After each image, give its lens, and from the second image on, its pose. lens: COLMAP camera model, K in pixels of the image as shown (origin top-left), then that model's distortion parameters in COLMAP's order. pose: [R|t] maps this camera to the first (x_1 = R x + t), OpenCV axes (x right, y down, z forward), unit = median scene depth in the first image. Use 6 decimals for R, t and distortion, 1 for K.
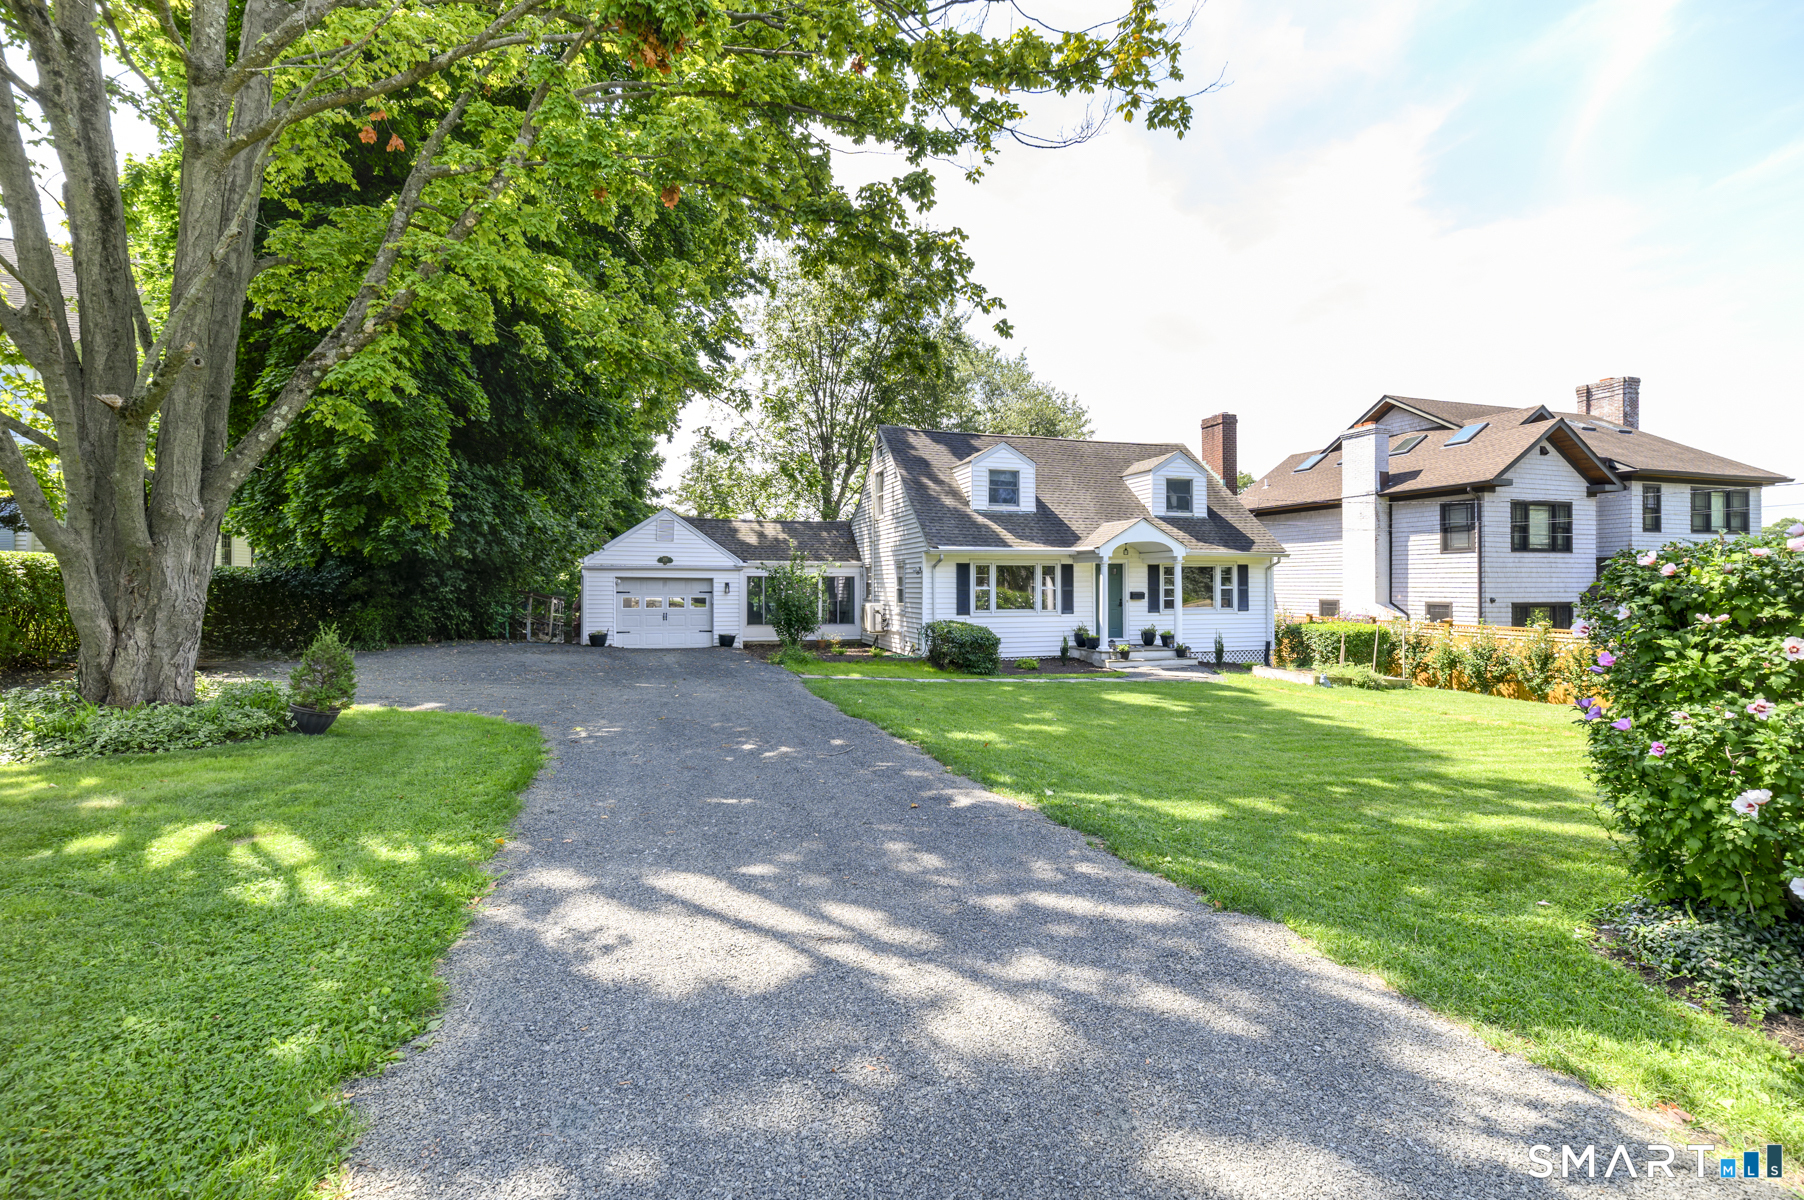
lens RADIAL K [[786.7, 0, 901.8], [0, 786.7, 588.5], [0, 0, 1]] dist [-0.003025, -0.000357]
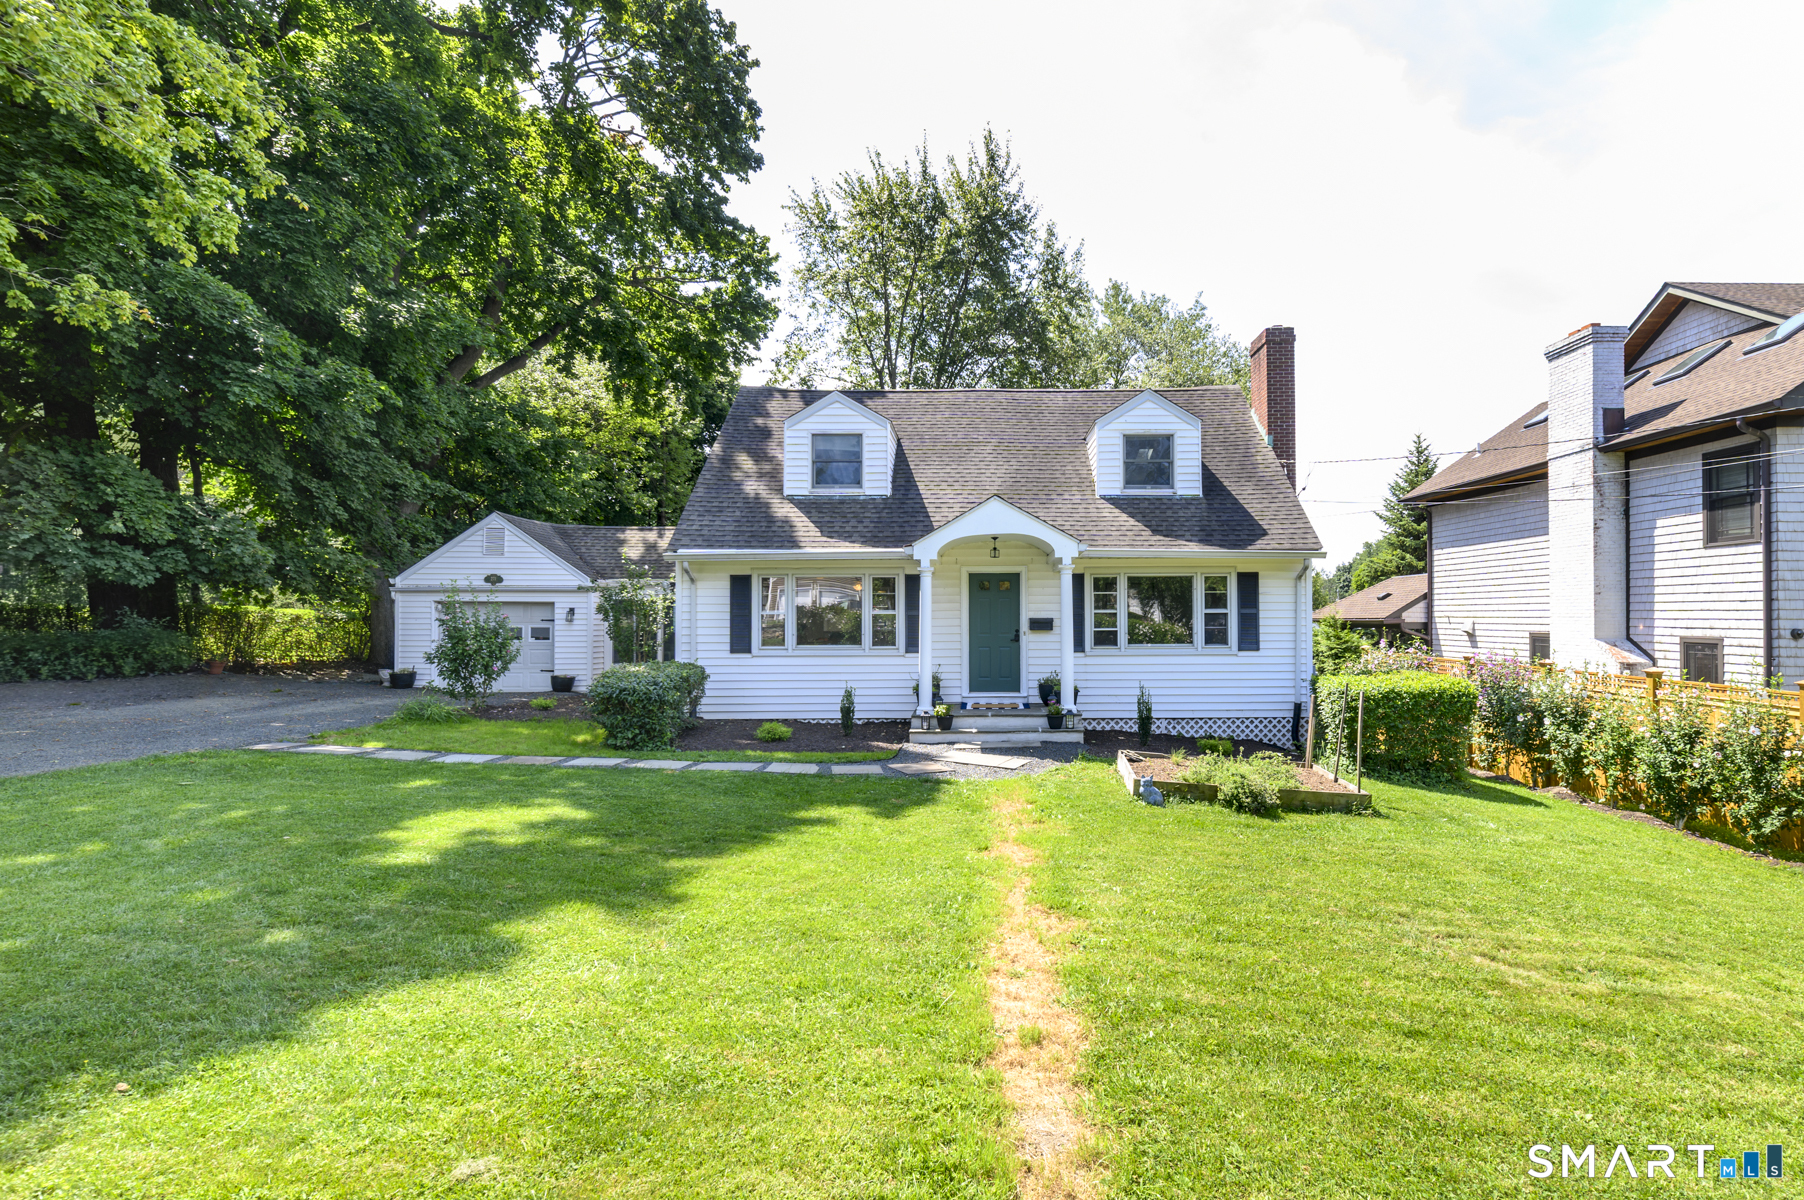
lens RADIAL K [[925.8, 0, 903.9], [0, 925.8, 613.3], [0, 0, 1]] dist [0.000226, 0.000199]
pose [[0.959490, -0.003096, -0.281724, 0.356161], [0.001317, 0.999978, -0.006501, 0.004360], [0.281738, 0.005866, 0.959473, 0.242636]]
